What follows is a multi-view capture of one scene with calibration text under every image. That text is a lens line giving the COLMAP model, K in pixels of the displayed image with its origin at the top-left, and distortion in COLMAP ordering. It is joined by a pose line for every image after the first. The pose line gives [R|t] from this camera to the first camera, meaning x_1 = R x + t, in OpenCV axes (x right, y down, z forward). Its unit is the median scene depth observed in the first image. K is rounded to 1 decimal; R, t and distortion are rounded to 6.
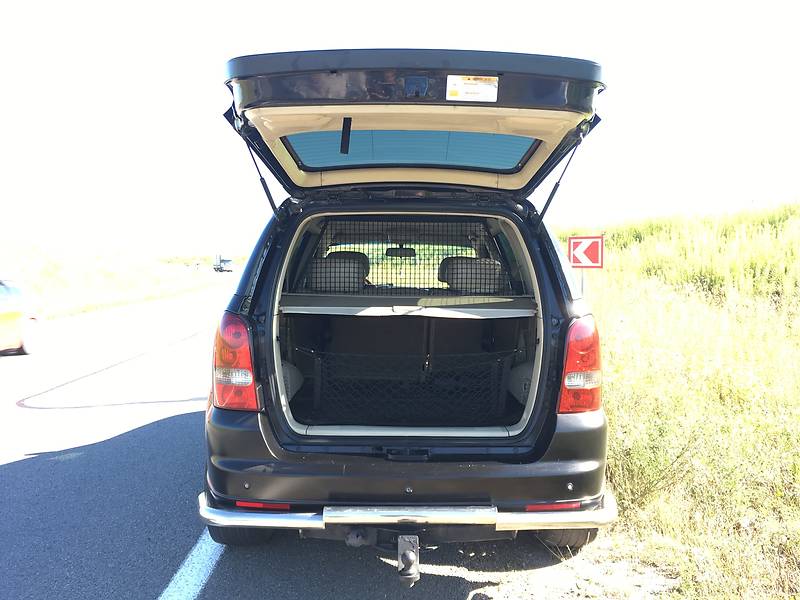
lens RADIAL K [[683.8, 0, 400.0], [0, 683.8, 300.0], [0, 0, 1]] dist [0.053358, -0.002471]
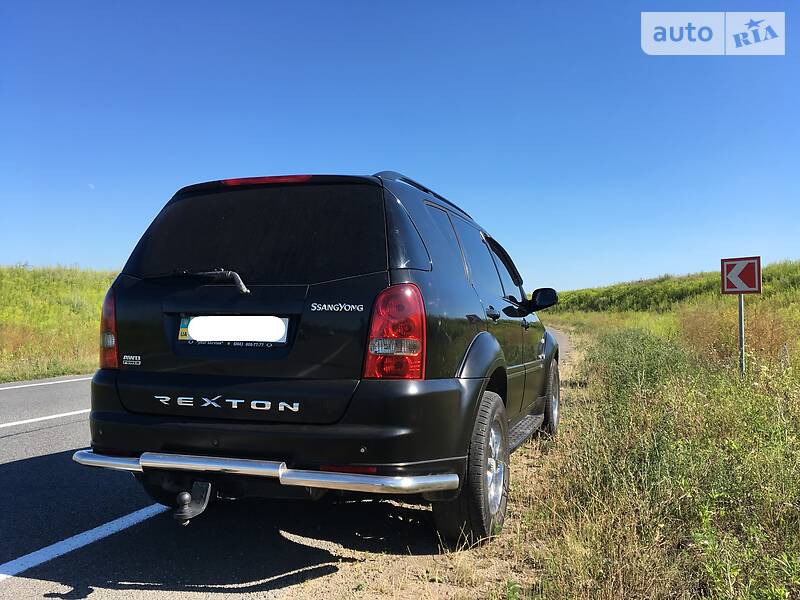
lens RADIAL K [[683.8, 0, 400.0], [0, 683.8, 300.0], [0, 0, 1]] dist [0.053358, -0.002471]
pose [[0.944256, -0.007066, -0.329137, 0.587509], [-0.015627, 0.997681, -0.066250, 0.110435], [0.328842, 0.067700, 0.941955, 0.059687]]
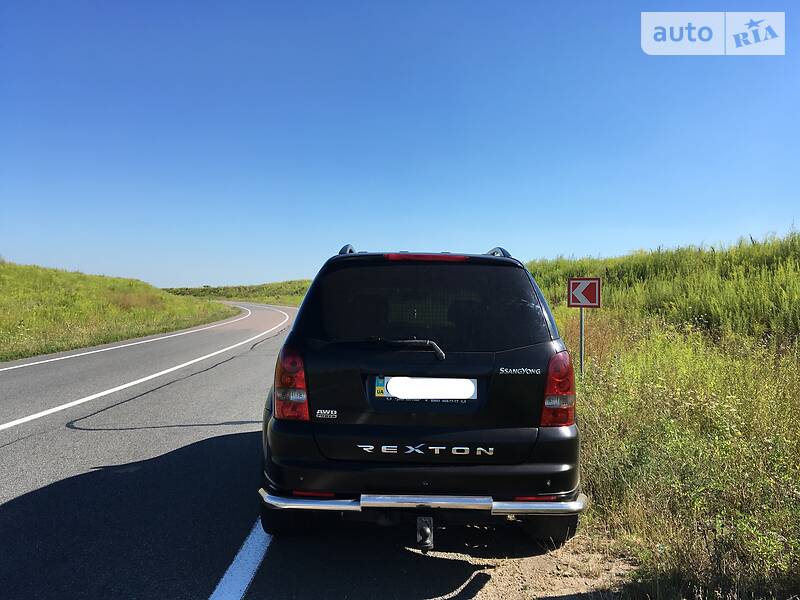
lens RADIAL K [[683.8, 0, 400.0], [0, 683.8, 300.0], [0, 0, 1]] dist [0.053358, -0.002471]
pose [[0.999881, 0.010634, -0.011177, -0.022228], [-0.011173, 0.998721, -0.049313, -0.007002], [0.010638, 0.049433, 0.998721, -0.300039]]
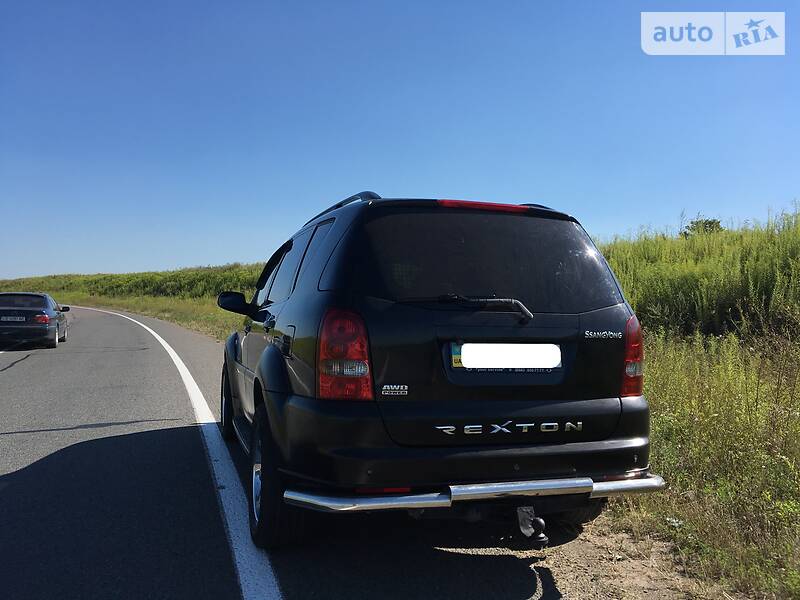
lens RADIAL K [[683.8, 0, 400.0], [0, 683.8, 300.0], [0, 0, 1]] dist [0.053358, -0.002471]
pose [[0.956489, 0.015823, 0.291338, -0.452244], [-0.001611, 0.998800, -0.048956, 0.057031], [-0.291763, 0.046357, 0.955367, -0.014088]]
